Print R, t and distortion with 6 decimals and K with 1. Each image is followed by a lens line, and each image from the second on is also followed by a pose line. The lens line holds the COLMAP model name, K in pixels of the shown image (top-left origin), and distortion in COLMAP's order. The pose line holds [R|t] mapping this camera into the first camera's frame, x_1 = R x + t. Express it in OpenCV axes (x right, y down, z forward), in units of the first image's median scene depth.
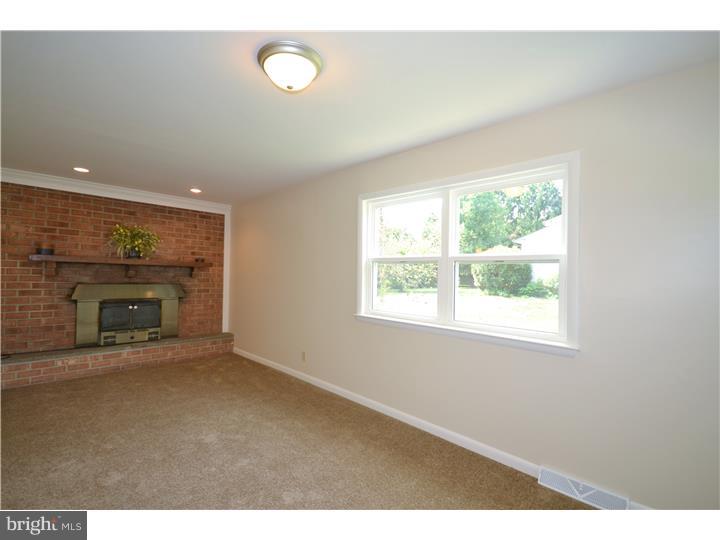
lens RADIAL K [[330.8, 0, 348.8], [0, 330.8, 271.1], [0, 0, 1]] dist [0.000211, -0.005399]
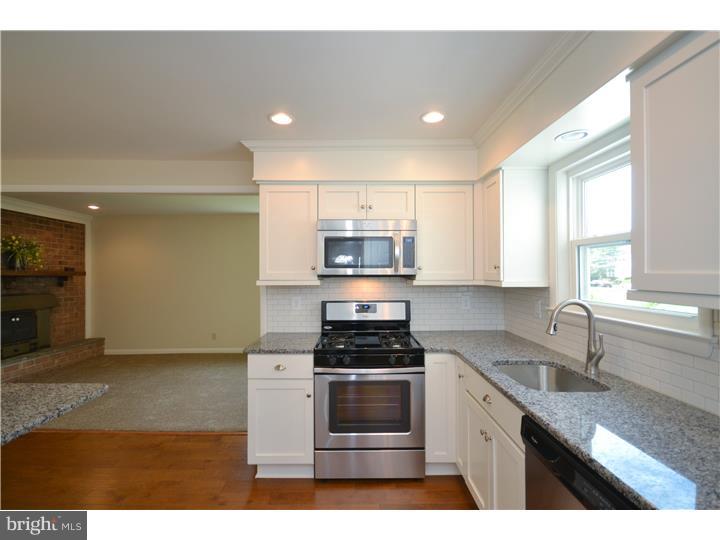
lens RADIAL K [[340.8, 0, 356.9], [0, 340.8, 271.2], [0, 0, 1]] dist [-0.002635, -0.000952]
pose [[0.716699, -0.020406, 0.697084, -0.571050], [0.019044, 0.999772, 0.009686, -0.021402], [-0.697123, 0.006334, 0.716924, -0.387912]]
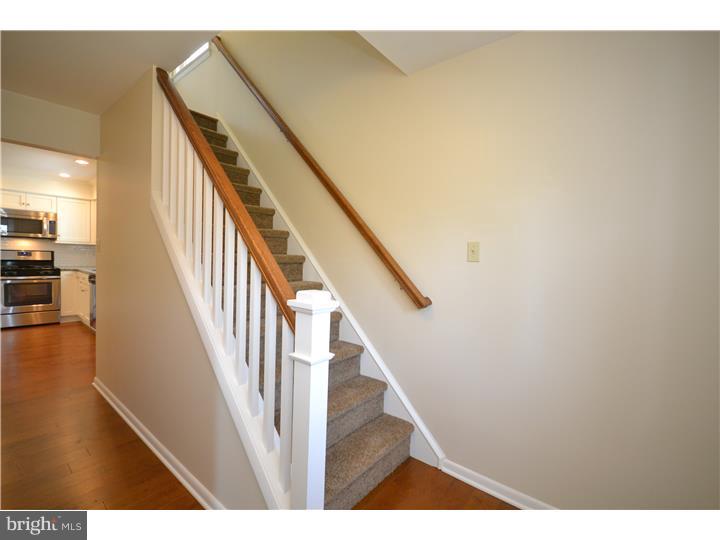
lens RADIAL K [[340.8, 0, 356.9], [0, 340.8, 271.2], [0, 0, 1]] dist [-0.002635, -0.000952]
pose [[-0.054245, -0.065518, 0.996376, -1.214842], [-0.035515, 0.997340, 0.063648, -0.009652], [-0.997896, -0.031933, -0.056428, -0.917305]]
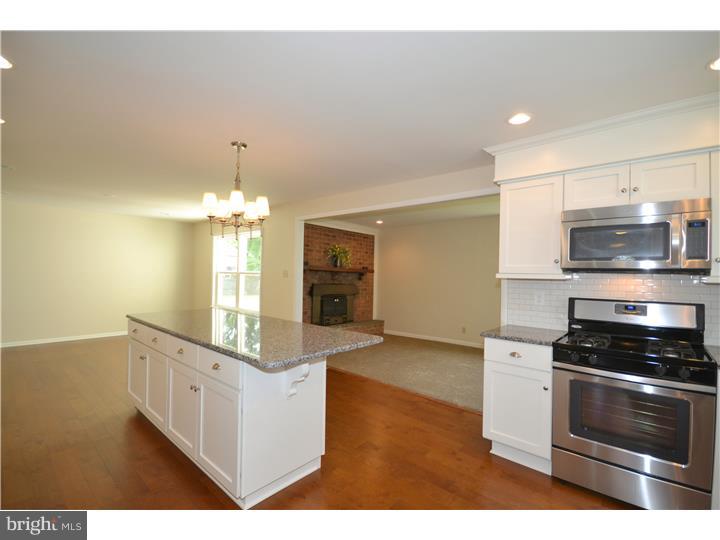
lens RADIAL K [[330.8, 0, 348.8], [0, 330.8, 271.1], [0, 0, 1]] dist [0.000211, -0.005399]
pose [[0.999790, 0.002712, 0.020302, -0.573423], [-0.002493, 0.999939, -0.010789, -0.004869], [-0.020330, 0.010736, 0.999736, -0.441190]]
